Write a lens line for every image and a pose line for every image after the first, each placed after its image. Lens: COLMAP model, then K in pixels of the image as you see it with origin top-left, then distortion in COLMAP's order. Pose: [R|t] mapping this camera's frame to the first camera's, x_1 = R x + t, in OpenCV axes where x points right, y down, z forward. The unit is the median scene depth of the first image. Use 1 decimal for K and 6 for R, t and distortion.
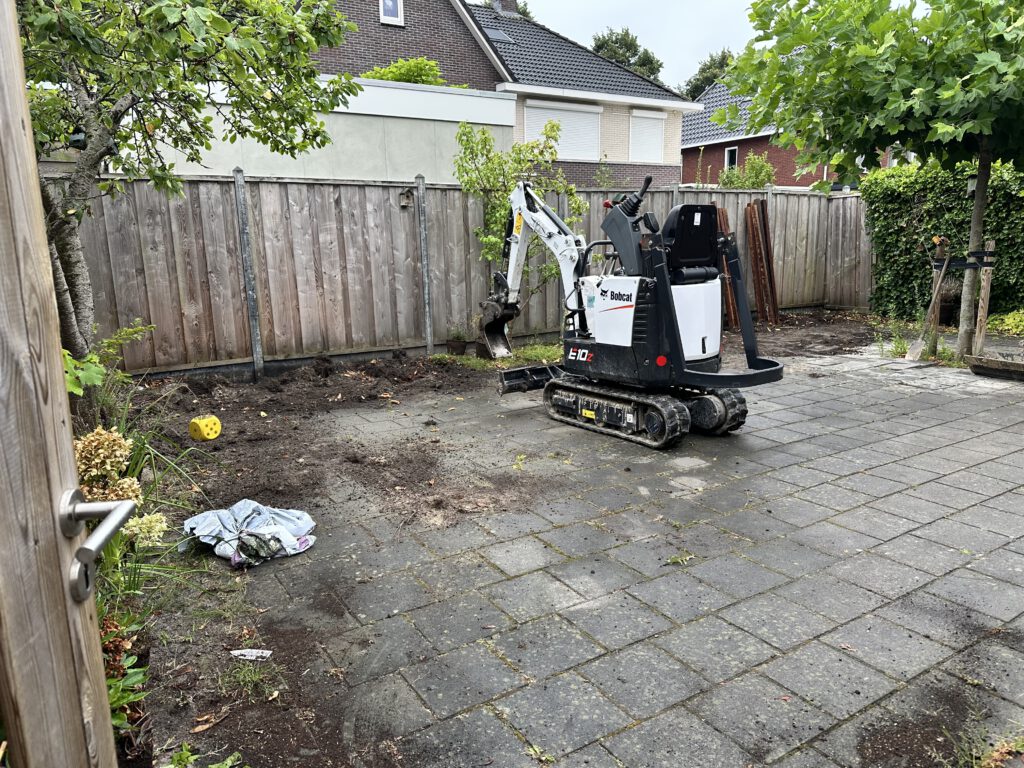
lens RADIAL K [[712.6, 0, 517.3], [0, 712.6, 387.7], [0, 0, 1]] dist [0.048663, -0.001403]
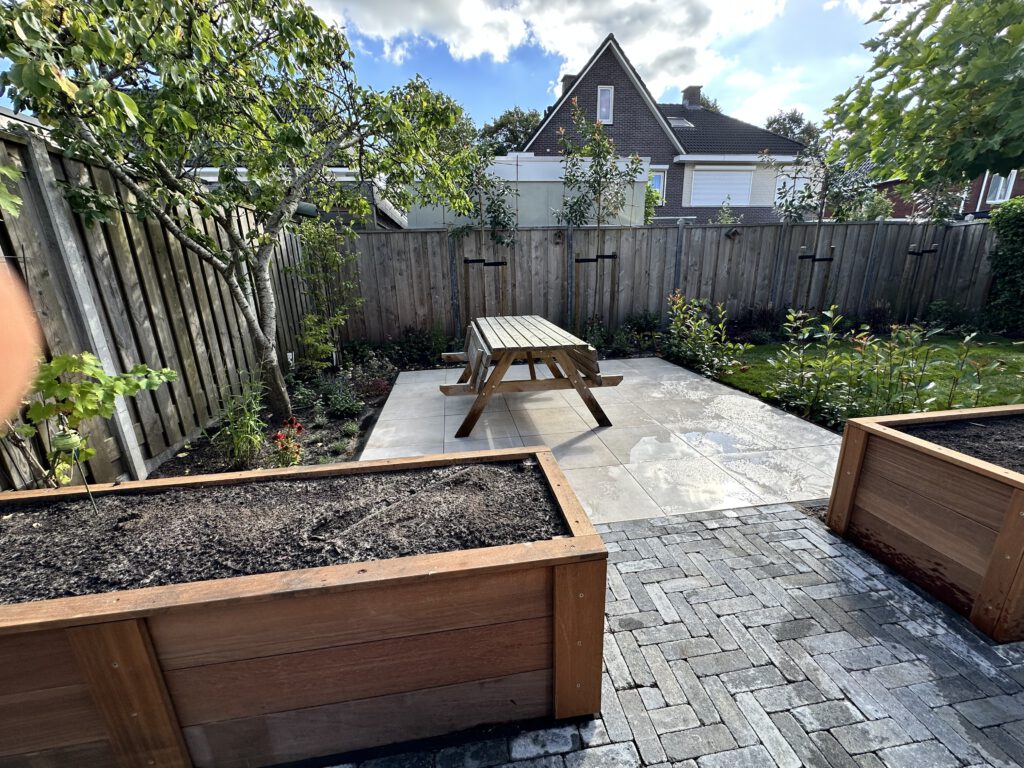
lens RADIAL K [[409.2, 0, 512.0], [0, 409.2, 384.0], [0, 0, 1]] dist [-0.002634, 0.000552]
pose [[0.913519, 0.105493, -0.392879, 0.094105], [-0.072530, 0.992553, 0.097866, -0.032696], [0.400278, -0.060907, 0.914368, 0.138854]]
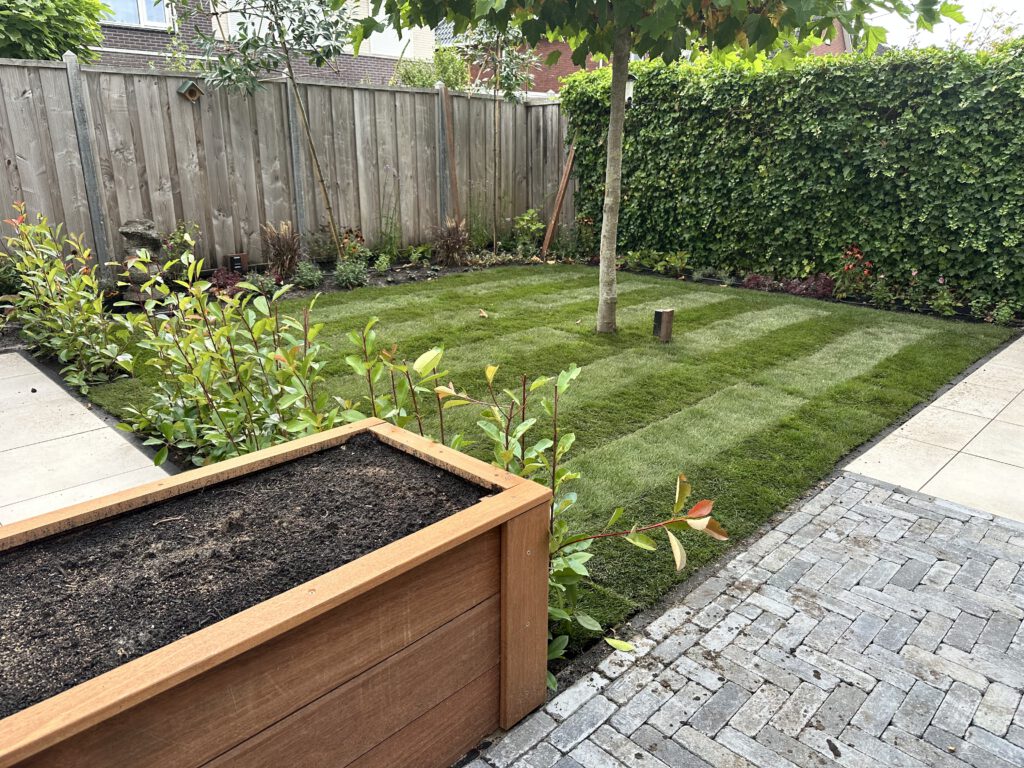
lens RADIAL K [[716.3, 0, 506.1], [0, 716.3, 378.3], [0, 0, 1]] dist [0.001191, -0.002253]
pose [[0.976284, -0.040367, 0.212696, 0.266083], [0.017230, 0.993834, 0.109530, -0.056998], [-0.215806, -0.103267, 0.970960, 0.235089]]
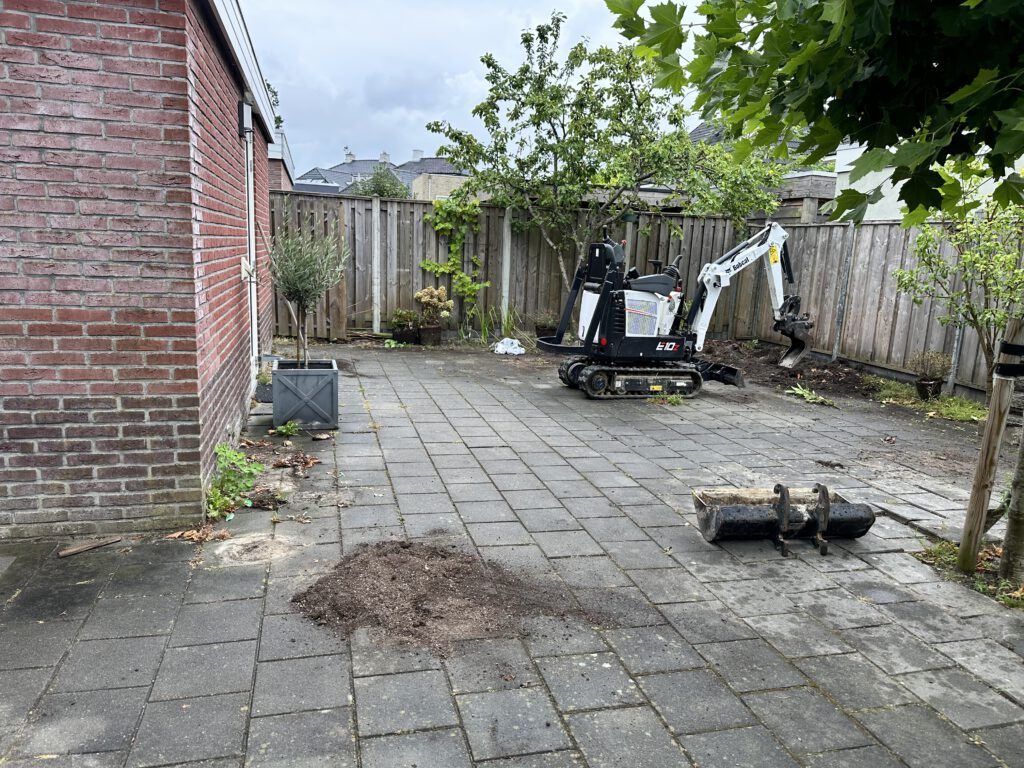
lens RADIAL K [[712.6, 0, 517.3], [0, 712.6, 387.7], [0, 0, 1]] dist [0.048663, -0.001403]
pose [[-0.288591, 0.190898, -0.938229, 0.808989], [-0.233715, 0.936234, 0.262381, -0.144378], [0.928489, 0.294999, -0.225573, 0.562598]]
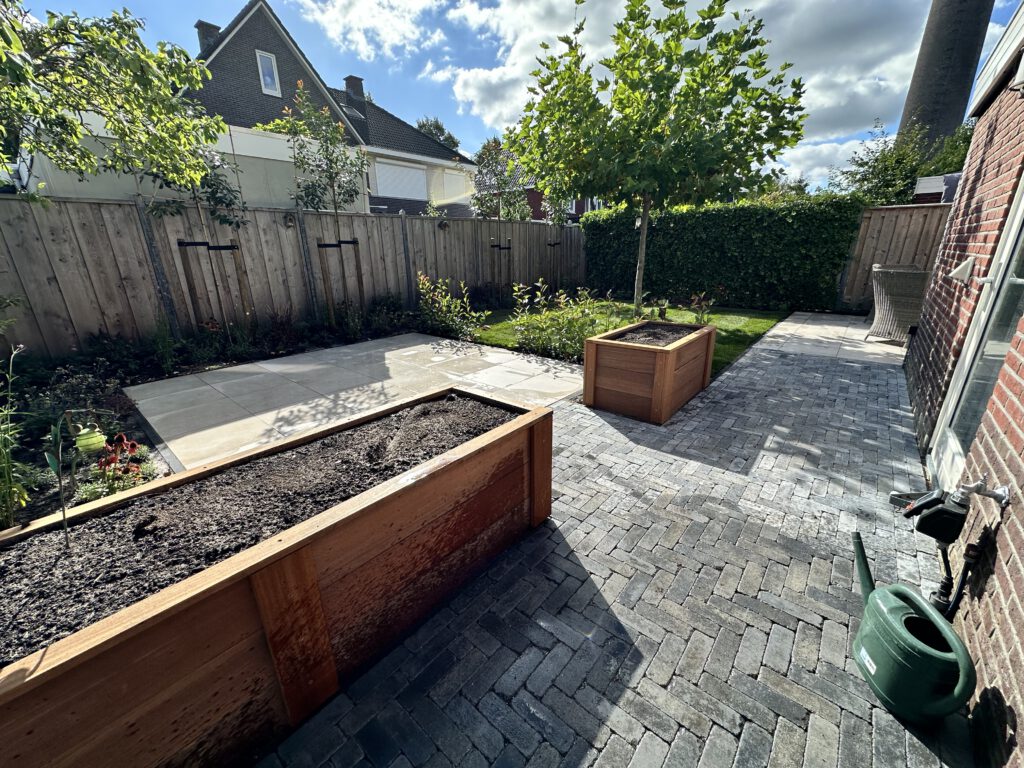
lens RADIAL K [[409.2, 0, 512.0], [0, 409.2, 384.0], [0, 0, 1]] dist [-0.002634, 0.000552]
pose [[0.955711, -0.089741, 0.280291, 0.006187], [0.057801, 0.991063, 0.120225, -0.015887], [-0.288575, -0.098700, 0.952356, 0.067591]]
